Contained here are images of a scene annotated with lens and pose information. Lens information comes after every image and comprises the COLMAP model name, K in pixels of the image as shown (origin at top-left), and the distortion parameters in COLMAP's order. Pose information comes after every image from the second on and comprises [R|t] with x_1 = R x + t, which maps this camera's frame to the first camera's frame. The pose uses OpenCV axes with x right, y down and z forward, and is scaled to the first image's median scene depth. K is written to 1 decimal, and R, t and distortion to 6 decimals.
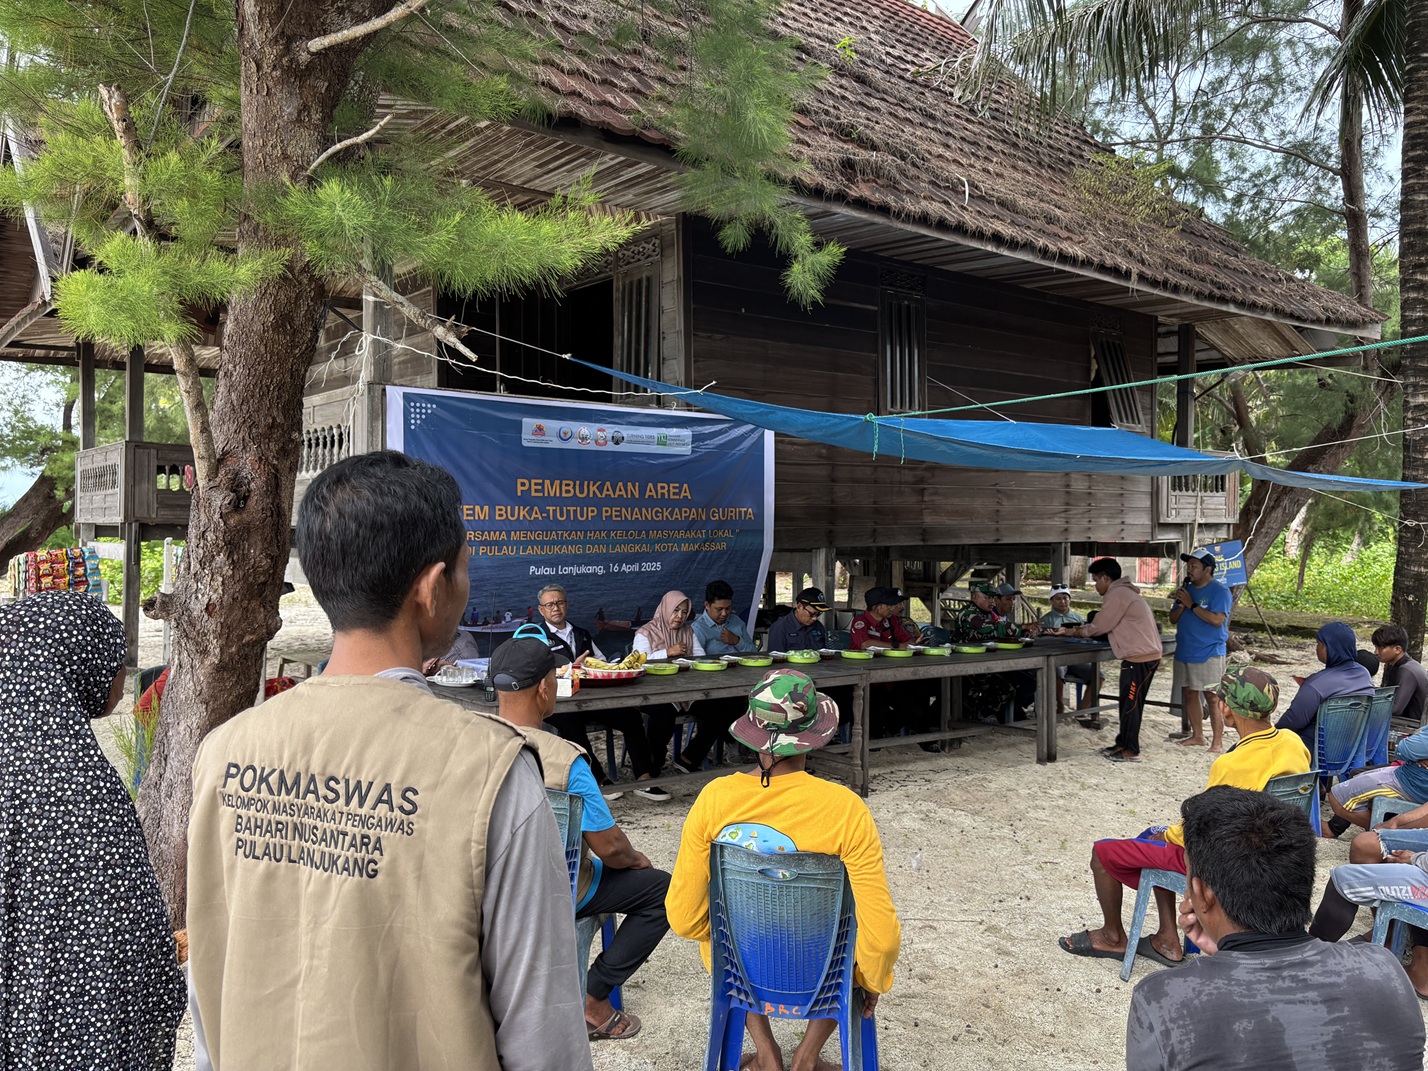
lens RADIAL K [[1086.4, 0, 717.5], [0, 1086.4, 535.5], [0, 0, 1]] dist [0.058807, -0.000157]
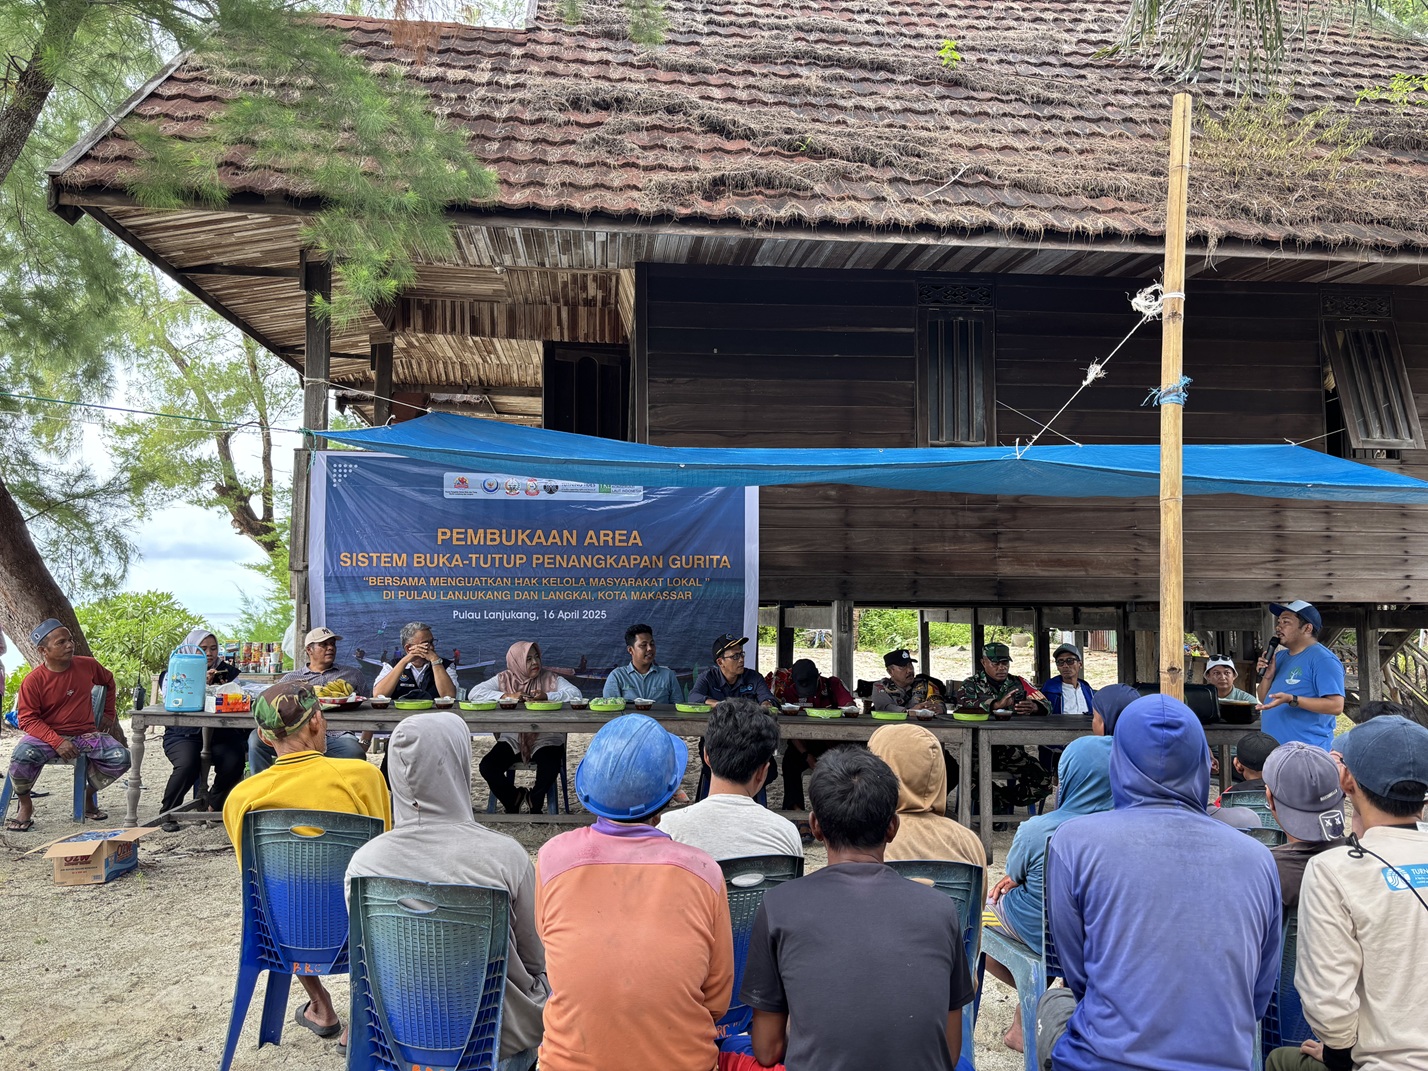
lens RADIAL K [[1086.4, 0, 717.2], [0, 1086.4, 530.0], [0, 0, 1]] dist [0.058807, -0.000157]
pose [[0.840007, -0.040485, -0.541062, 0.594353], [-0.008909, 0.996049, -0.088362, 0.039714], [0.542502, 0.079045, 0.836327, 0.231655]]
